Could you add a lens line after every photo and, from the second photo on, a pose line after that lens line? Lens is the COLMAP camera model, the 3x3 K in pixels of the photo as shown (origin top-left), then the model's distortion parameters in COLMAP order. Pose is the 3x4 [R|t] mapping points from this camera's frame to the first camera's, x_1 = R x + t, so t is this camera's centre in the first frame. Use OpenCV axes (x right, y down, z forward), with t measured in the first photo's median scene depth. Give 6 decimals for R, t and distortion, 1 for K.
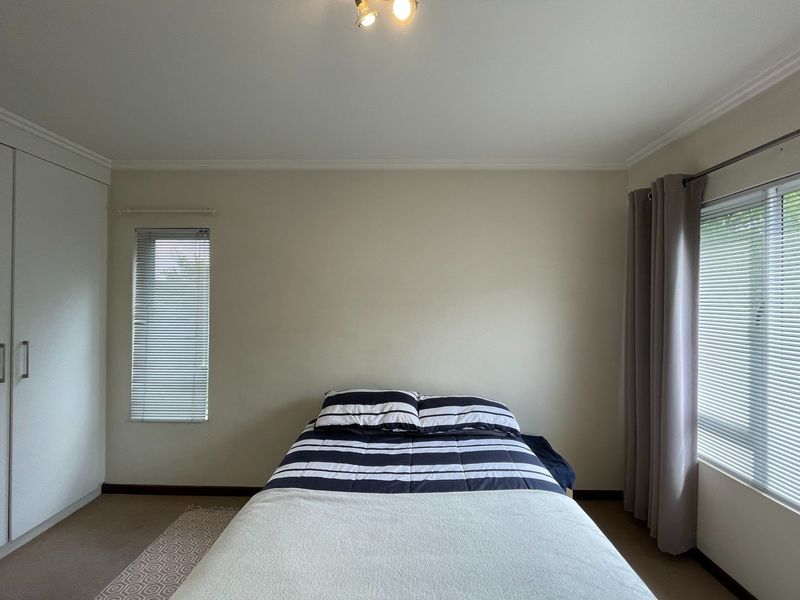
lens RADIAL K [[325.4, 0, 399.5], [0, 325.4, 303.2], [0, 0, 1]] dist [-0.001568, 0.000441]
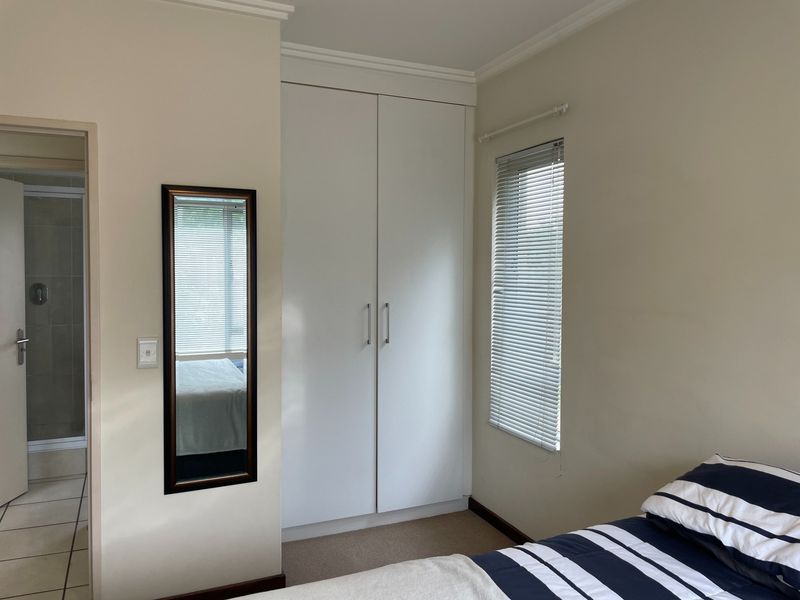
lens RADIAL K [[613.4, 0, 399.3], [0, 613.4, 298.9], [0, 0, 1]] dist [0.044682, -0.028182]
pose [[0.416991, 0.039007, -0.908073, 0.414209], [-0.008267, 0.999200, 0.039125, 0.033260], [0.908873, -0.008807, 0.416980, 0.291376]]
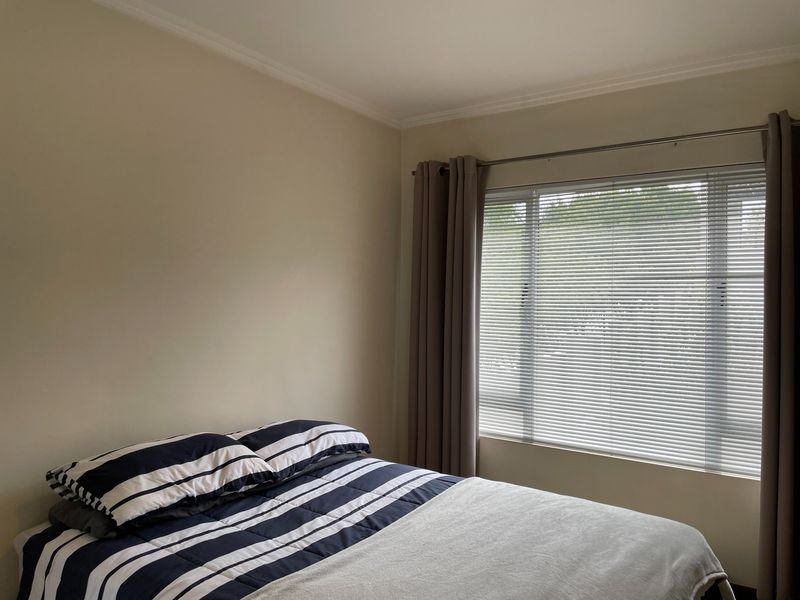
lens RADIAL K [[613.4, 0, 398.9], [0, 613.4, 296.8], [0, 0, 1]] dist [0.044682, -0.028182]
pose [[0.550074, -0.003807, 0.835107, -0.802899], [-0.002559, 0.999977, 0.006245, 0.025267], [-0.835112, -0.005572, 0.550052, 0.127660]]
